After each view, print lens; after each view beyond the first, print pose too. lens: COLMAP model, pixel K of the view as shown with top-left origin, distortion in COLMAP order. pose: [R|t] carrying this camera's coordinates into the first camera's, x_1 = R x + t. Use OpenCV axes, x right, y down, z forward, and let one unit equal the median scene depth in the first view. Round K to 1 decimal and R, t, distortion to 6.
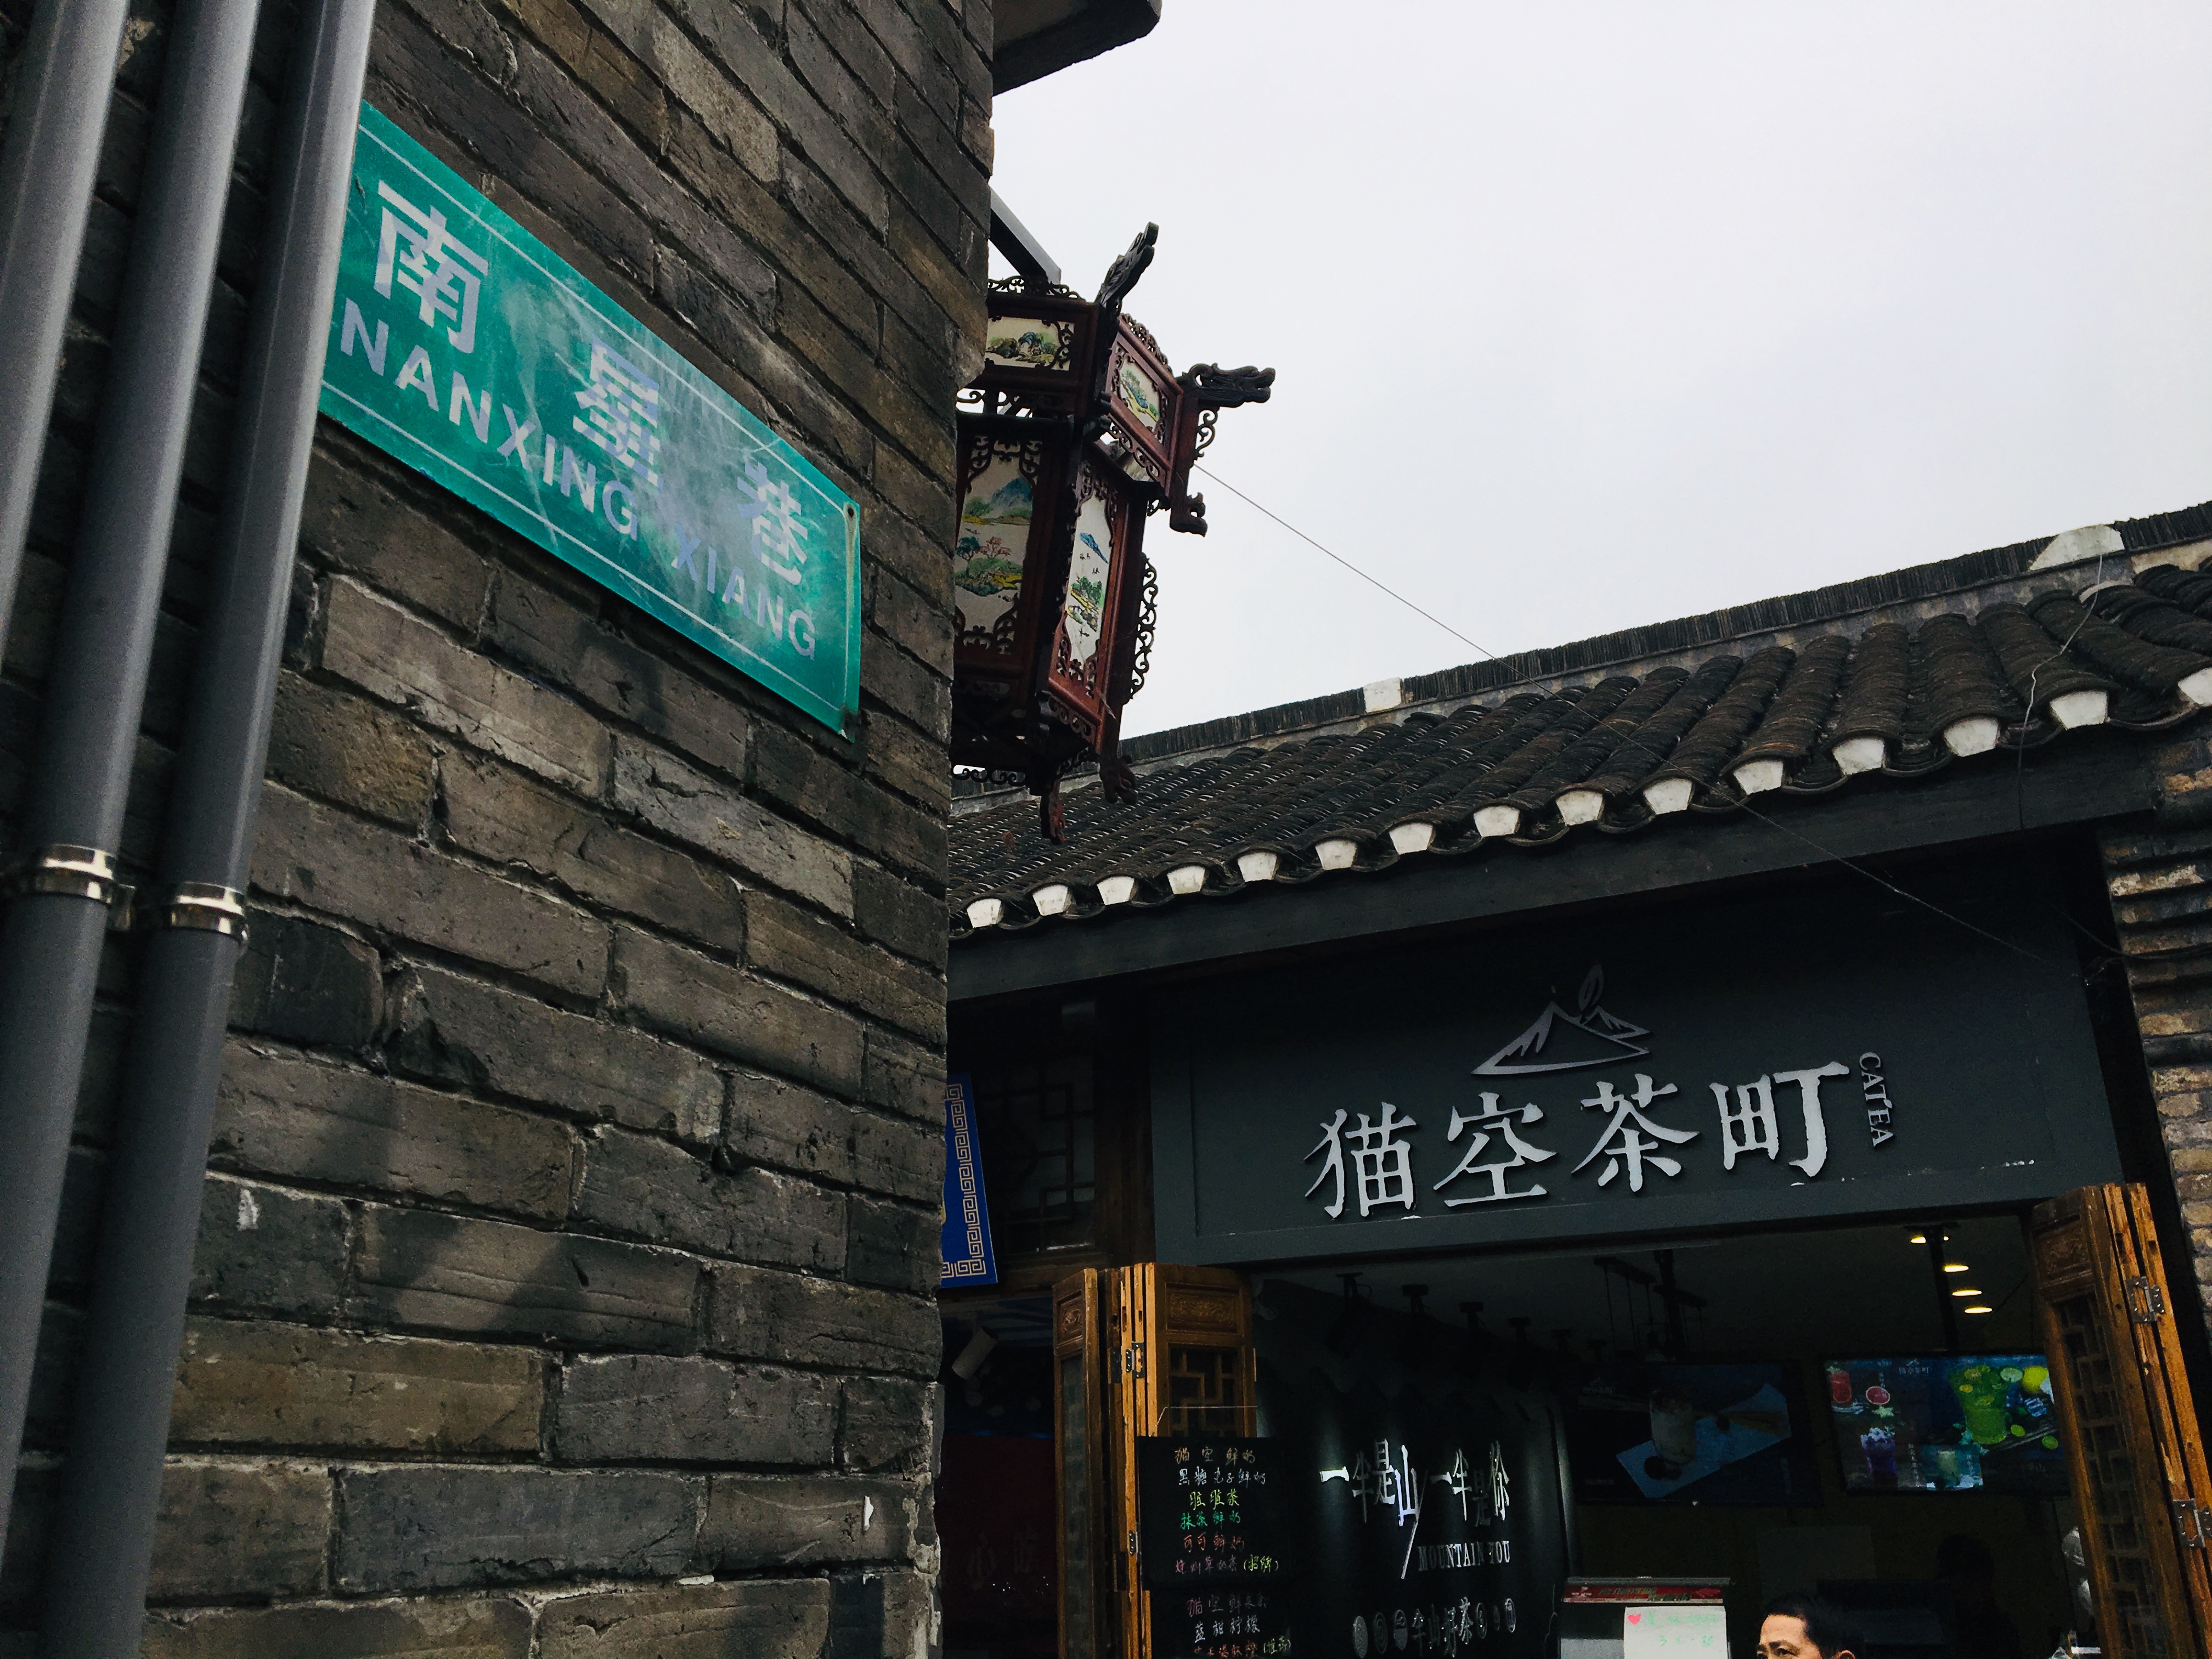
lens RADIAL K [[1887.6, 0, 1104.7], [0, 1887.6, 816.5], [0, 0, 1]] dist [0.112198, -0.103953]
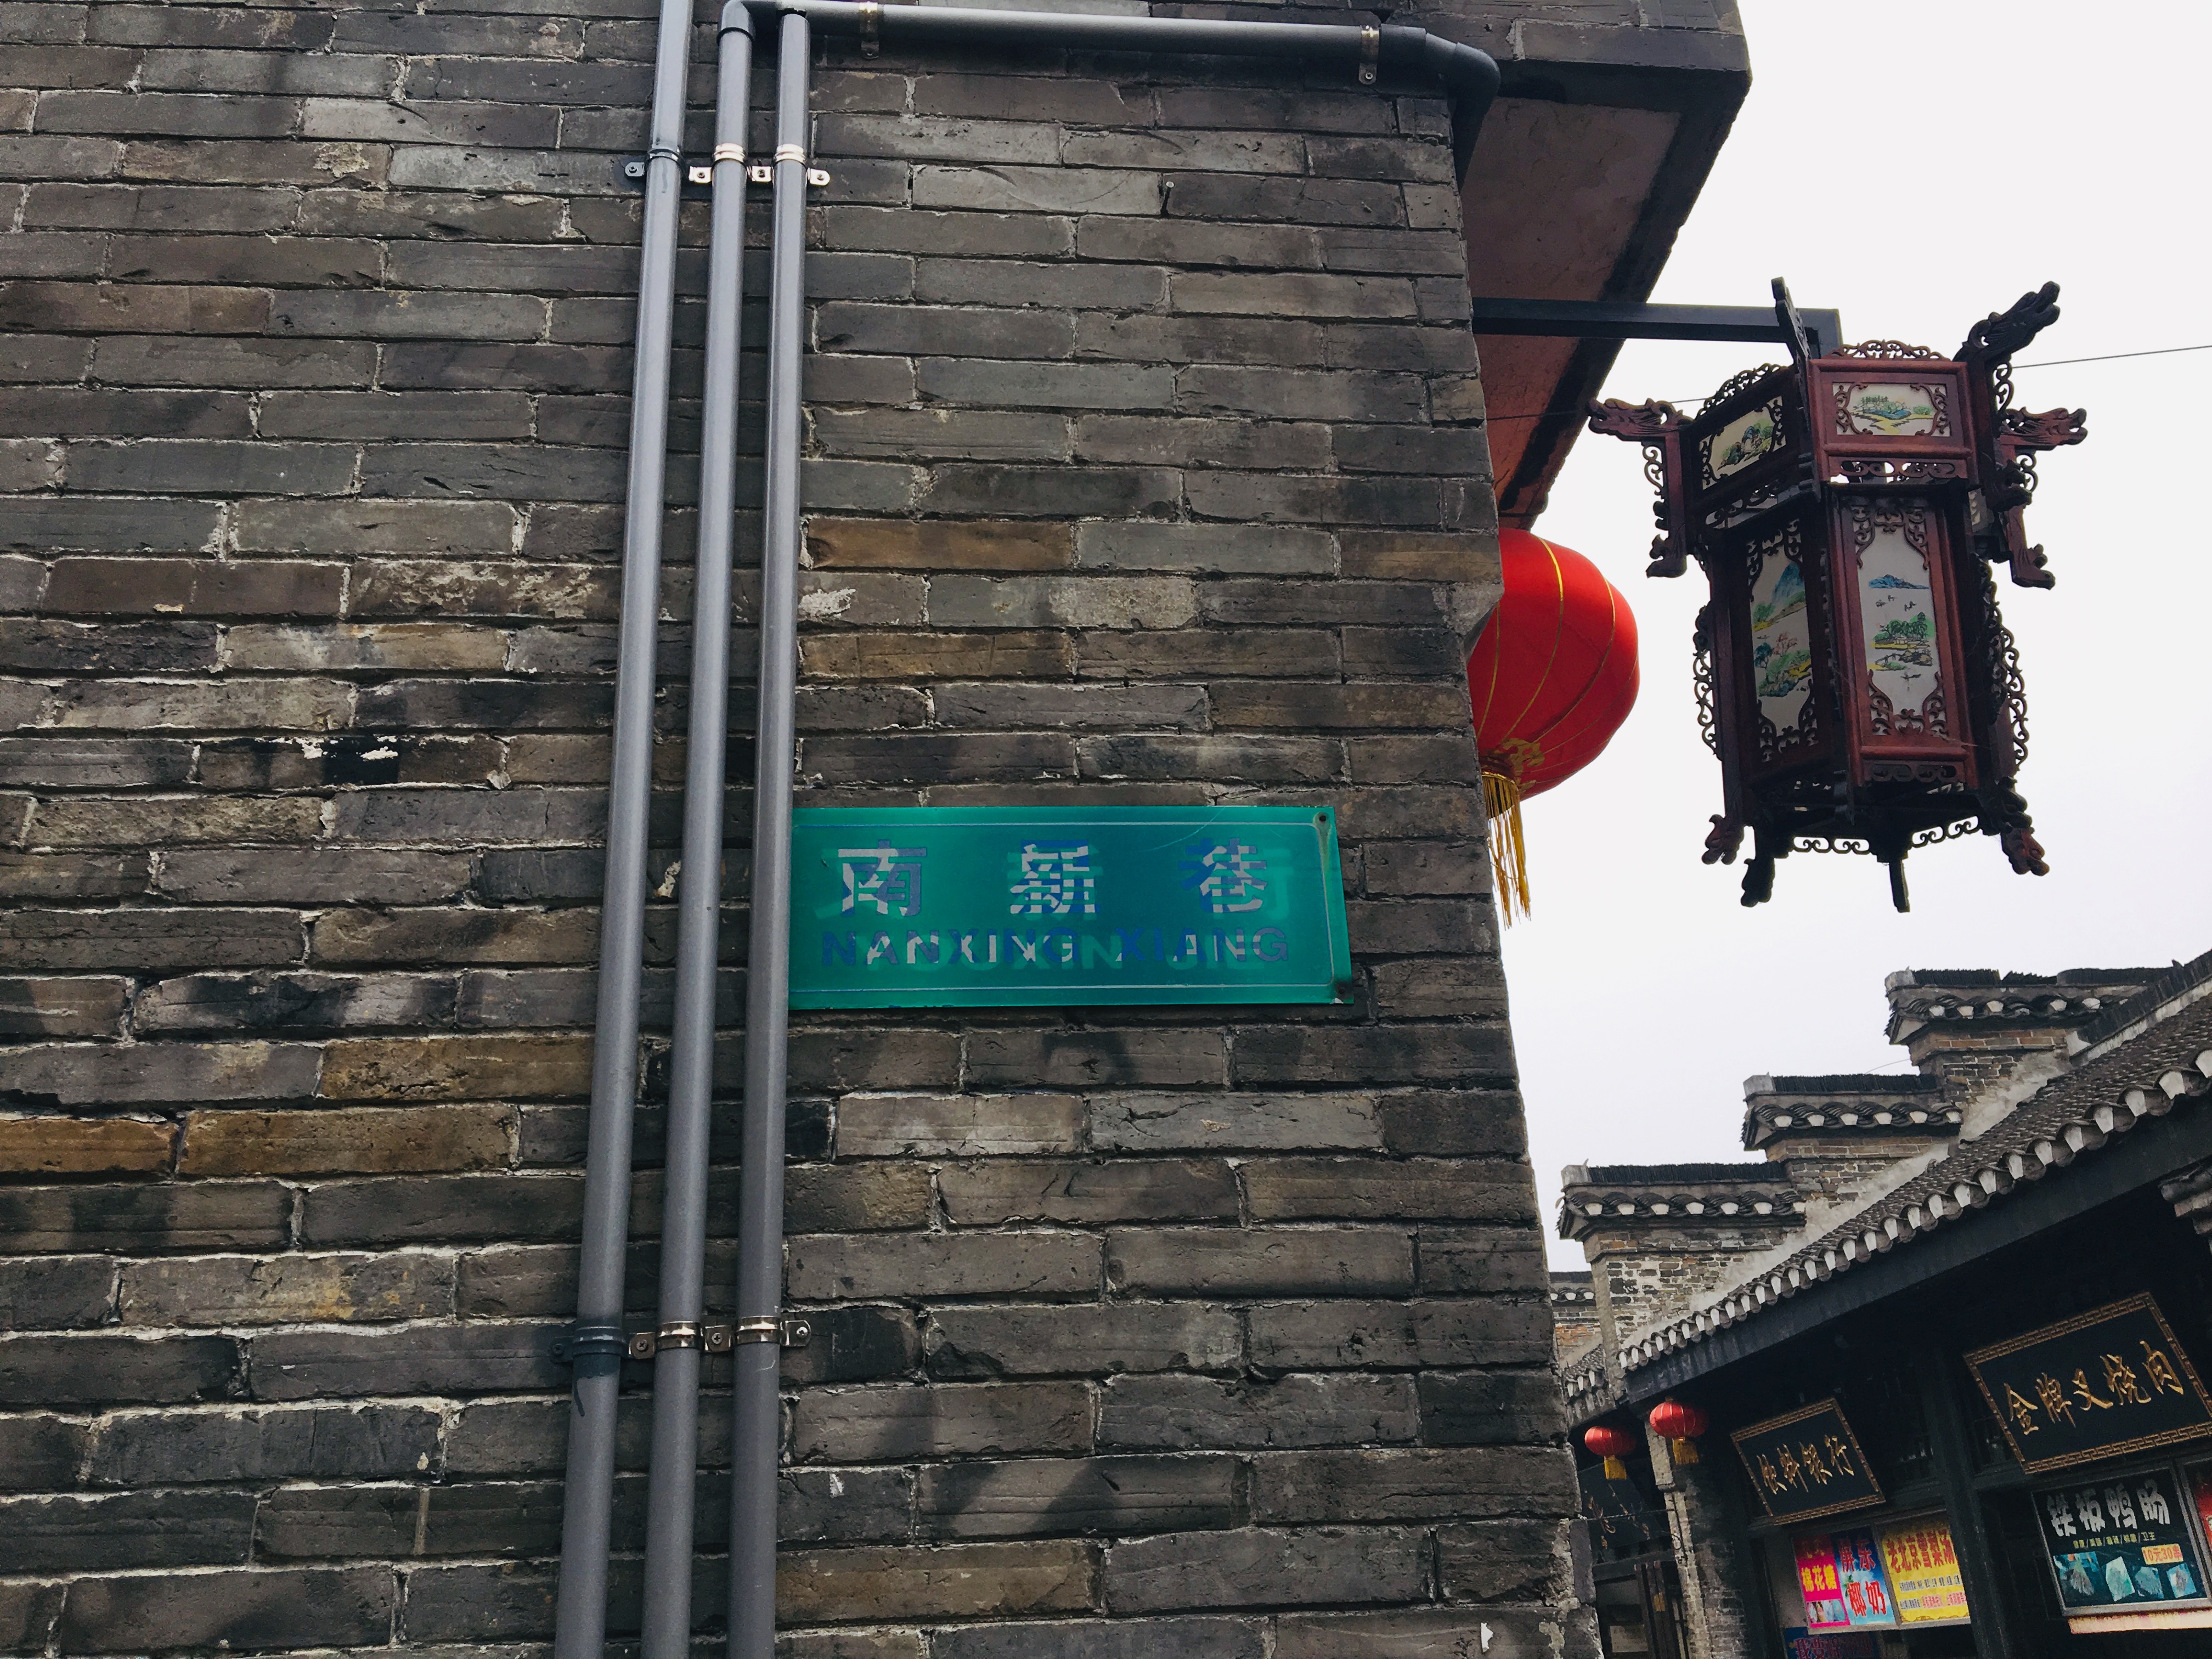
lens RADIAL K [[1887.6, 0, 1094.0], [0, 1887.6, 835.6], [0, 0, 1]] dist [0.112198, -0.103953]
pose [[0.507871, -0.358709, -0.783195, 0.981991], [0.333091, 0.920233, -0.205477, 0.072550], [0.794429, -0.156519, 0.586843, 0.189013]]
